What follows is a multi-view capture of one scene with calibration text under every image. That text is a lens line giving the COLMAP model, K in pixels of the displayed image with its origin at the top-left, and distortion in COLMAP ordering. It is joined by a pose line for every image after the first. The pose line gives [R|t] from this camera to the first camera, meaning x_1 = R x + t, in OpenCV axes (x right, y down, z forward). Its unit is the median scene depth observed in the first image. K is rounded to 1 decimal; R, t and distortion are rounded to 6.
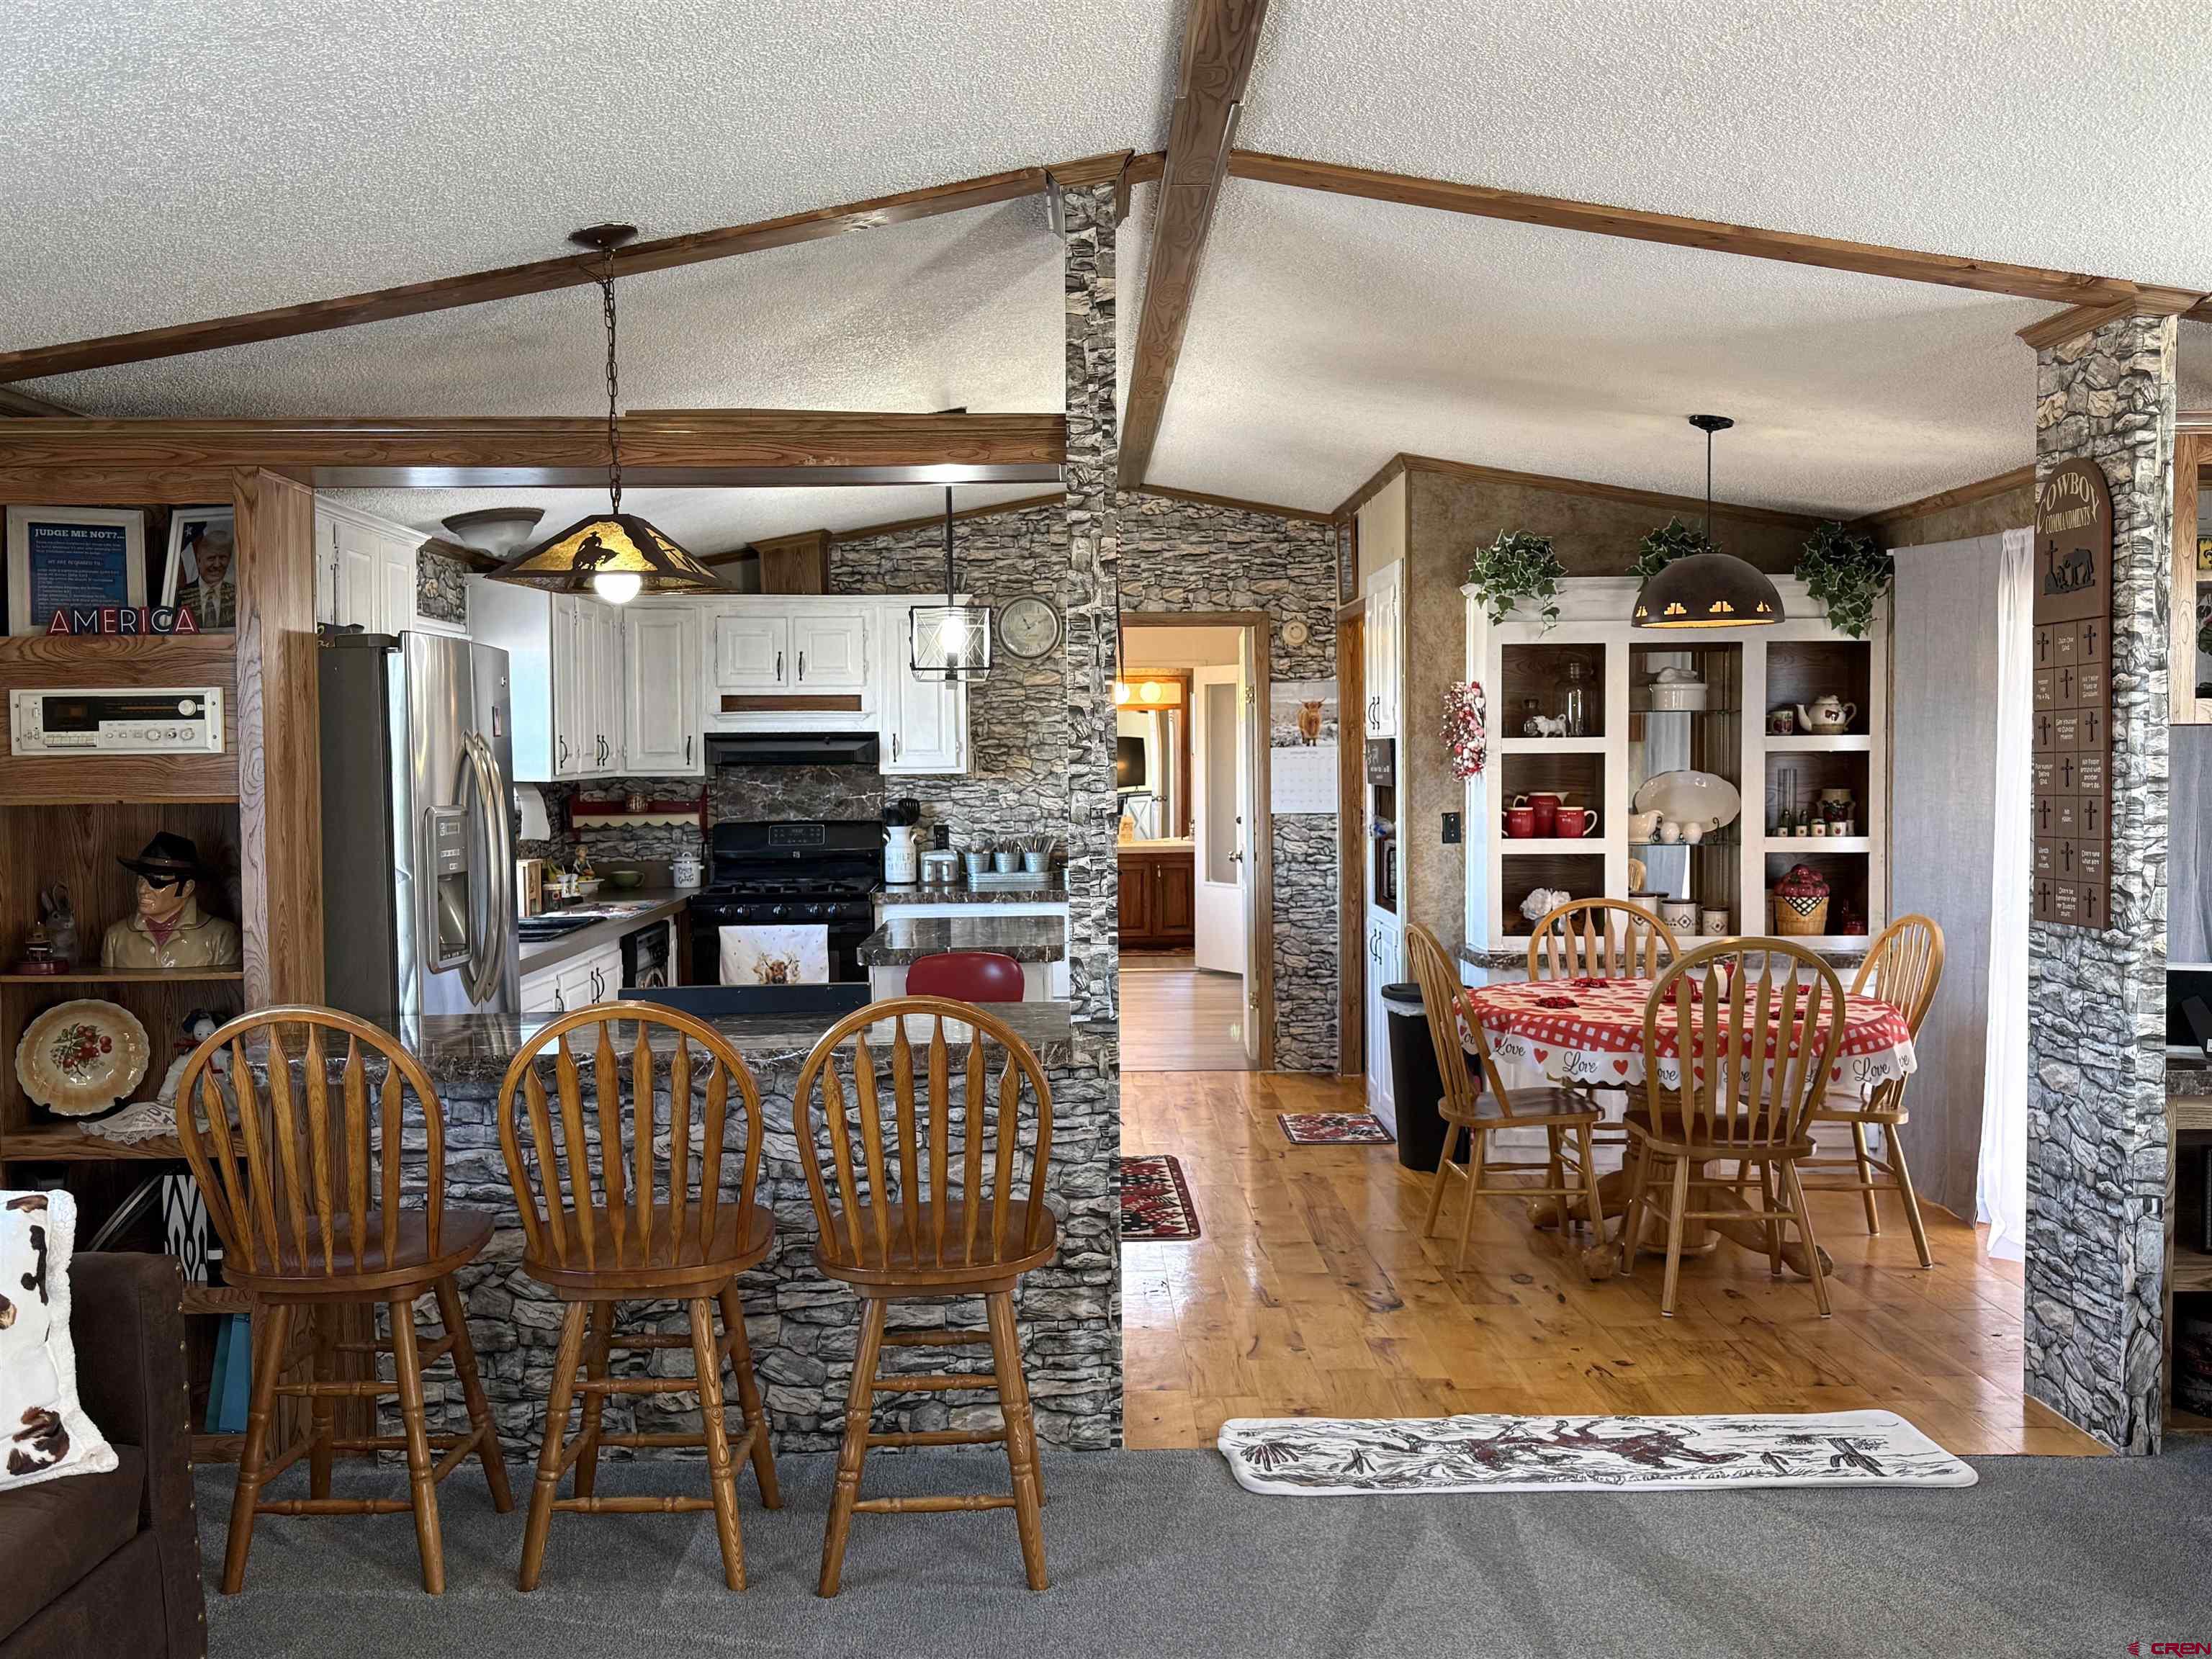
lens RADIAL K [[1959.9, 0, 1103.1], [0, 1959.9, 819.2], [0, 0, 1]] dist [0.094786, -0.110240]
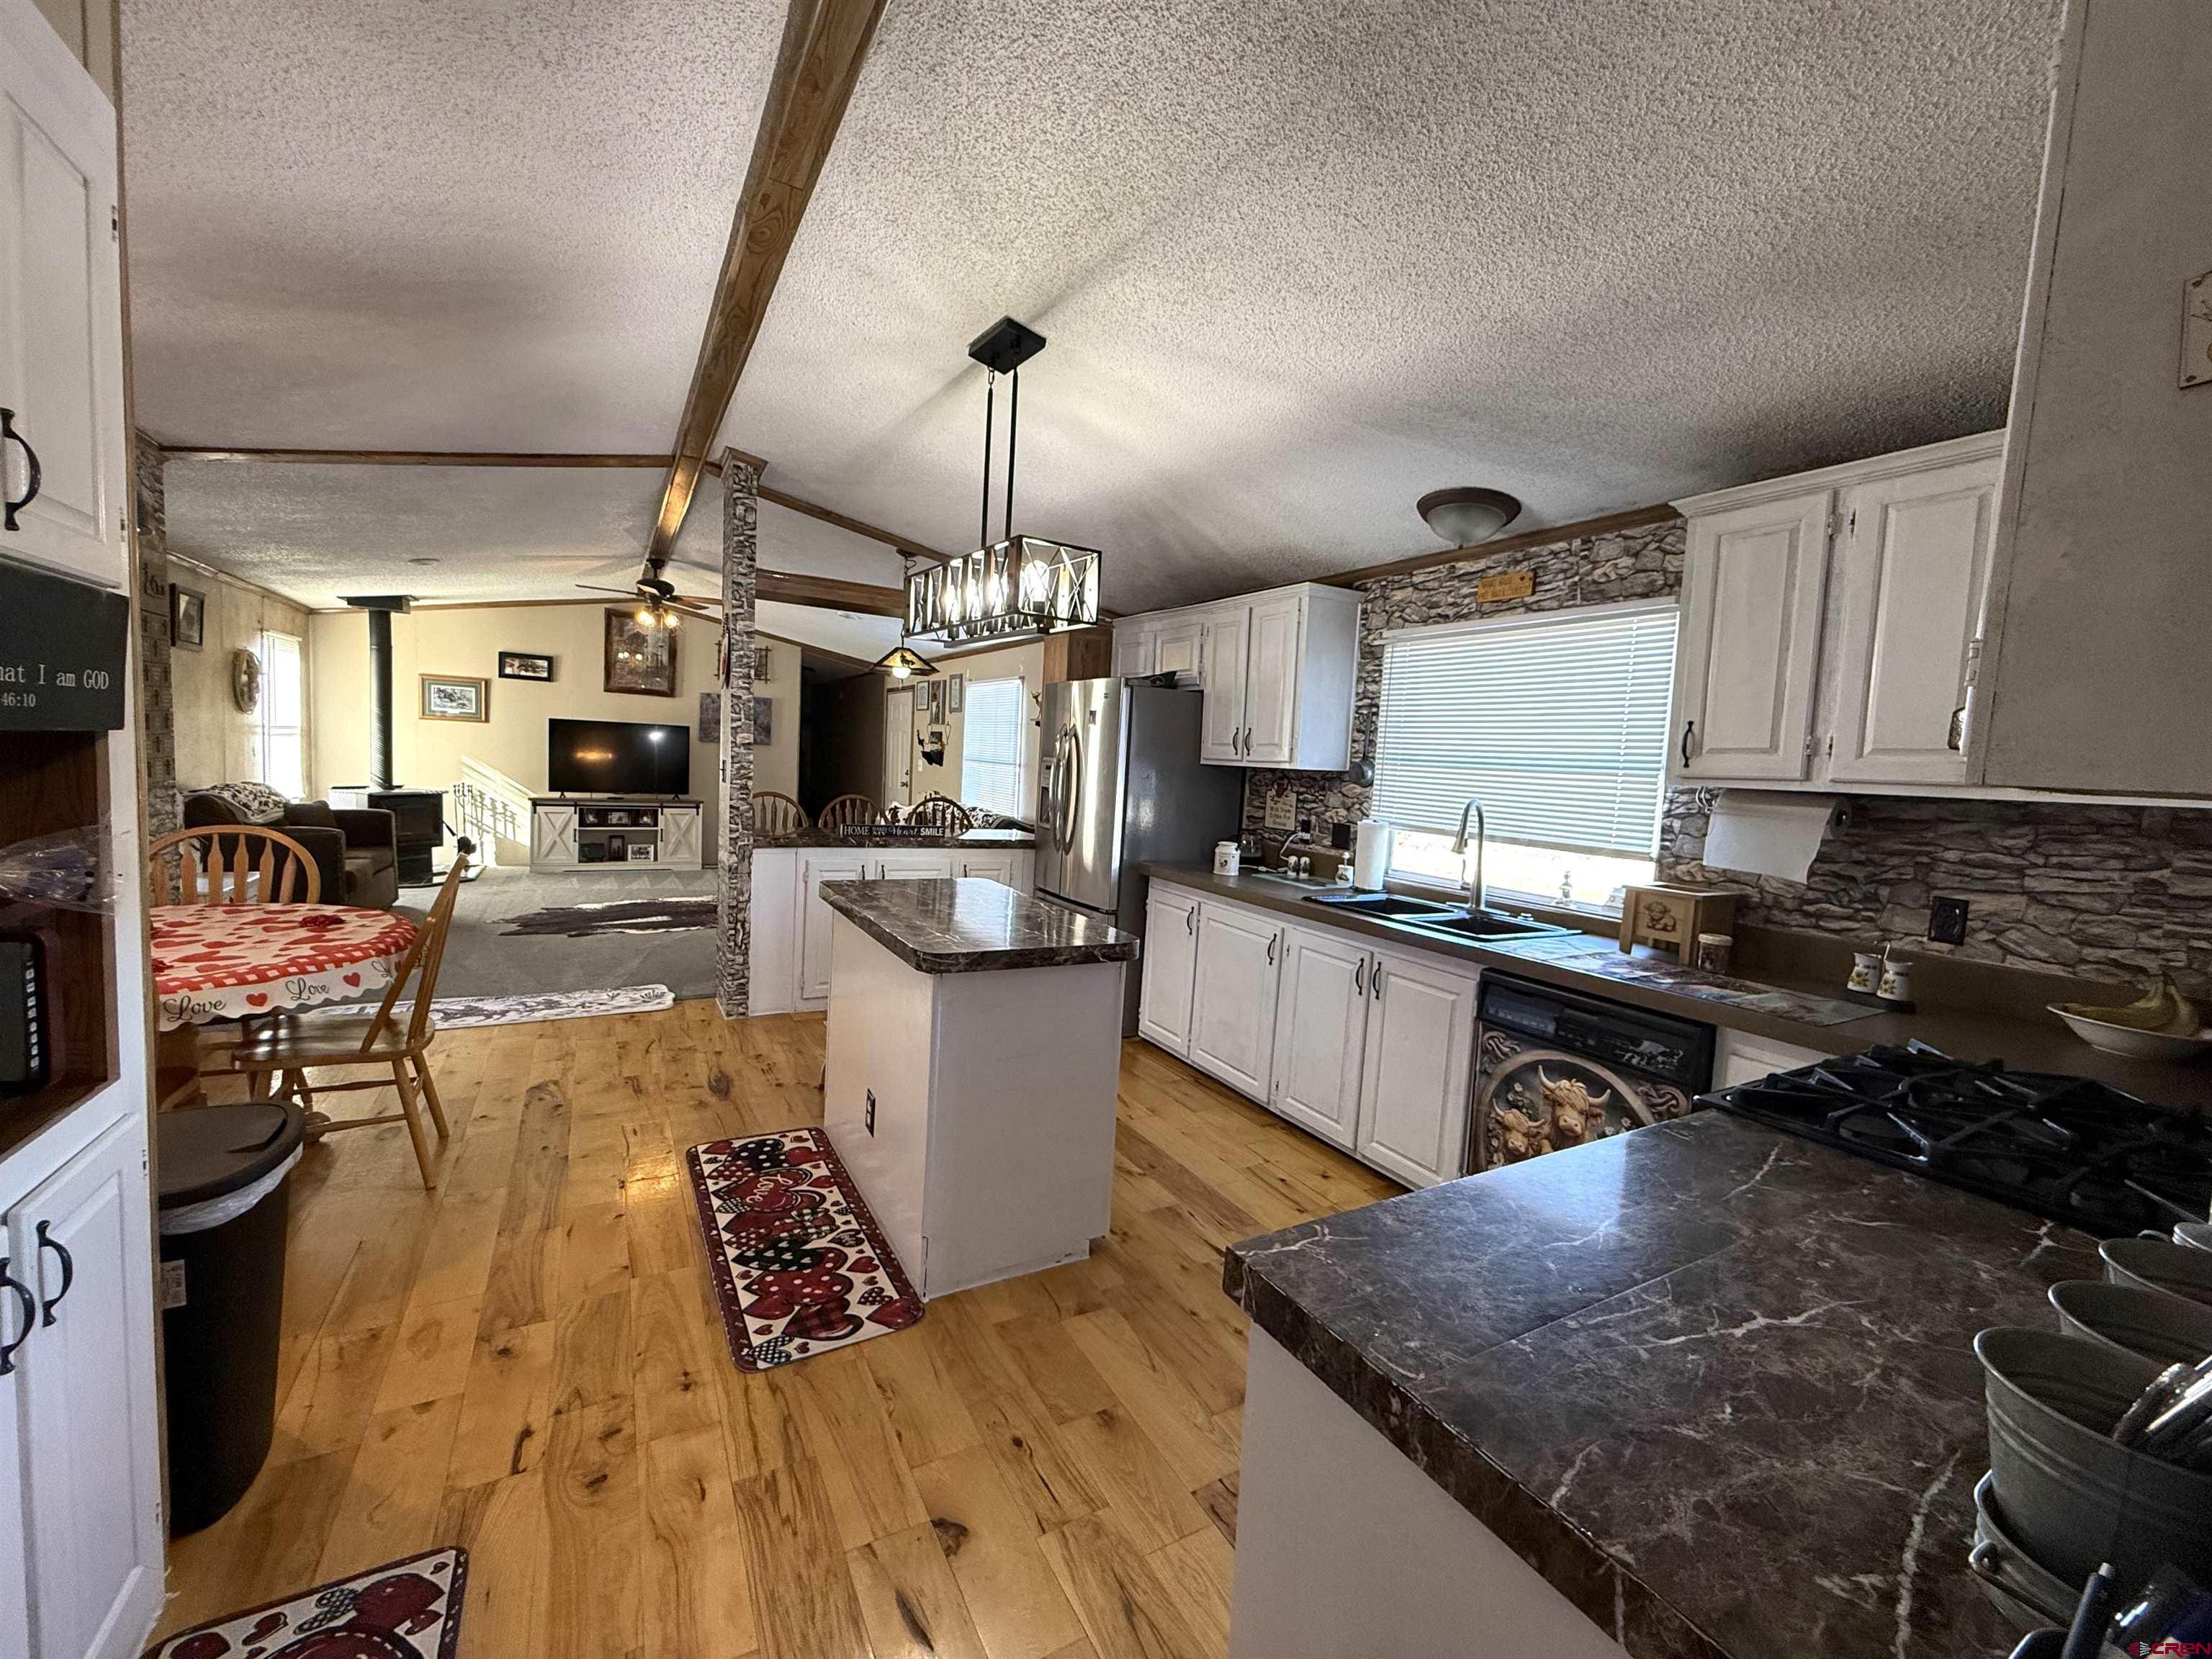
lens RADIAL K [[882.6, 0, 1098.6], [0, 882.6, 829.3], [0, 0, 1]] dist [-0.000224, -0.000159]
pose [[-0.878754, 0.000721, -0.477275, 0.056531], [-0.061219, 0.991568, 0.114215, -0.024041], [0.473333, 0.129585, -0.871300, 1.043637]]
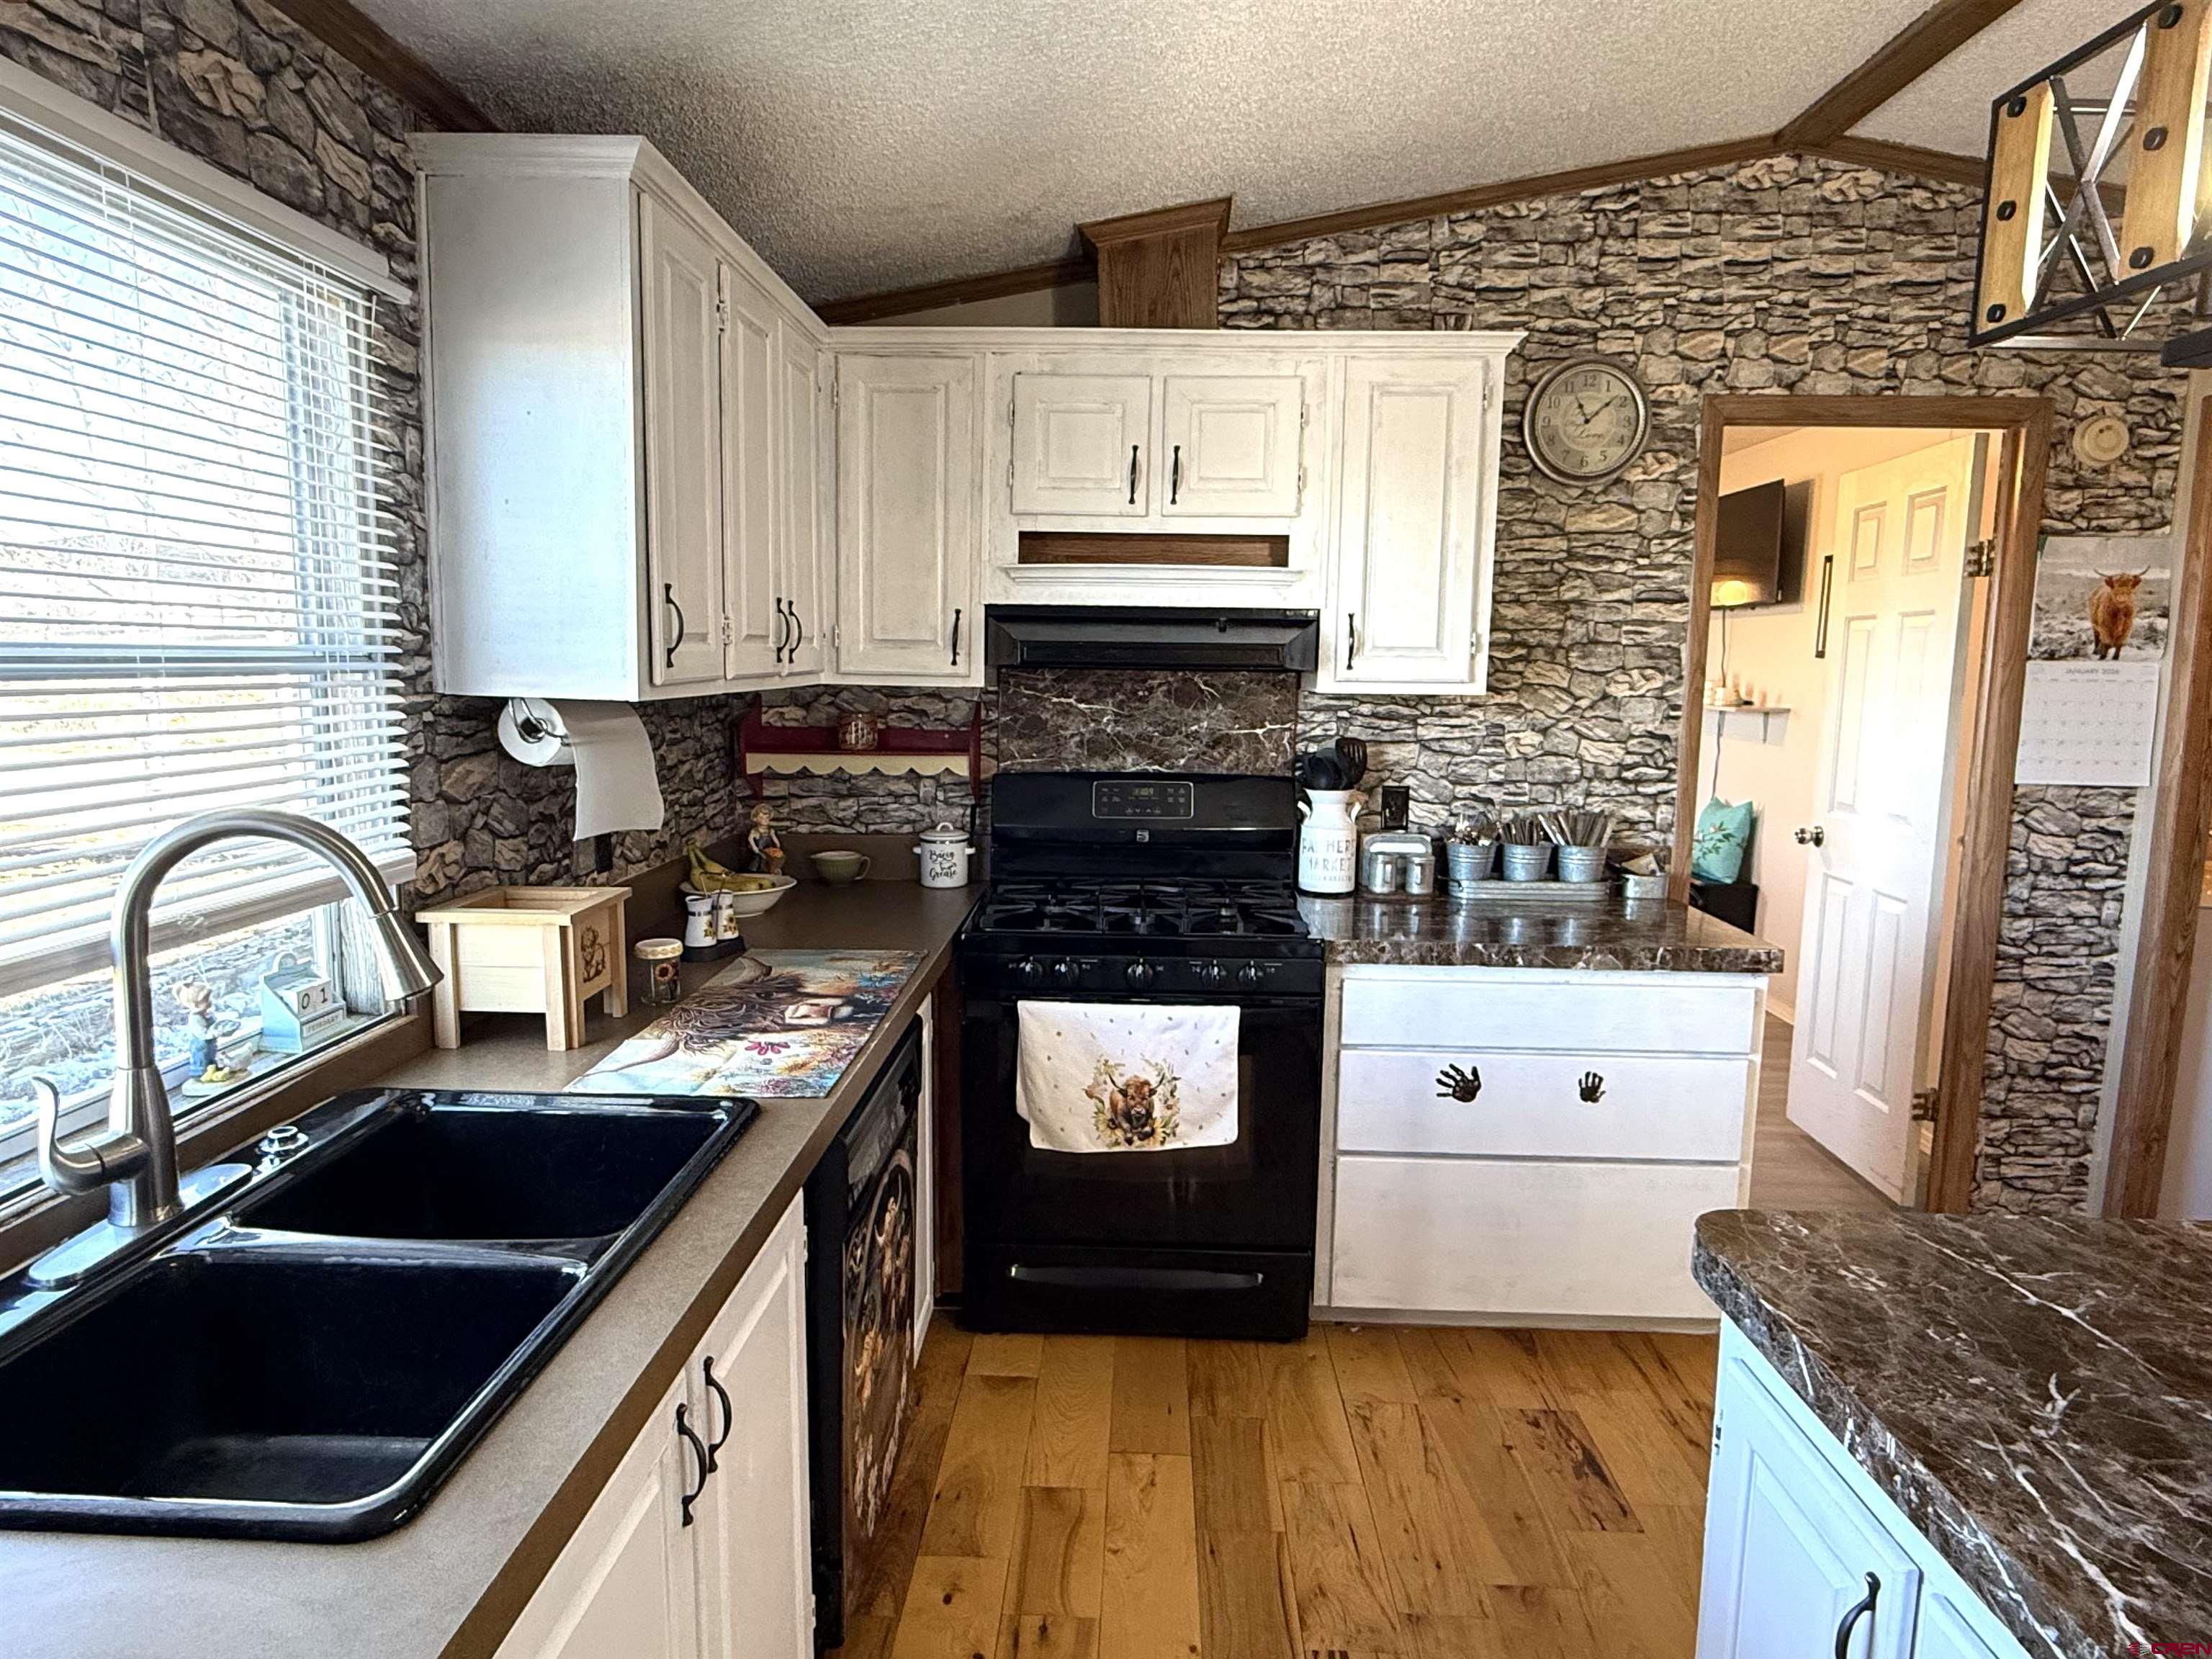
lens RADIAL K [[1282.5, 0, 1088.2], [0, 1282.5, 838.6], [0, 0, 1]] dist [-0.003876, -0.000964]
pose [[0.997510, 0.033668, -0.061968, -0.152363], [-0.027159, 0.994307, 0.103034, -0.018013], [0.065084, -0.101095, 0.992746, 0.658508]]
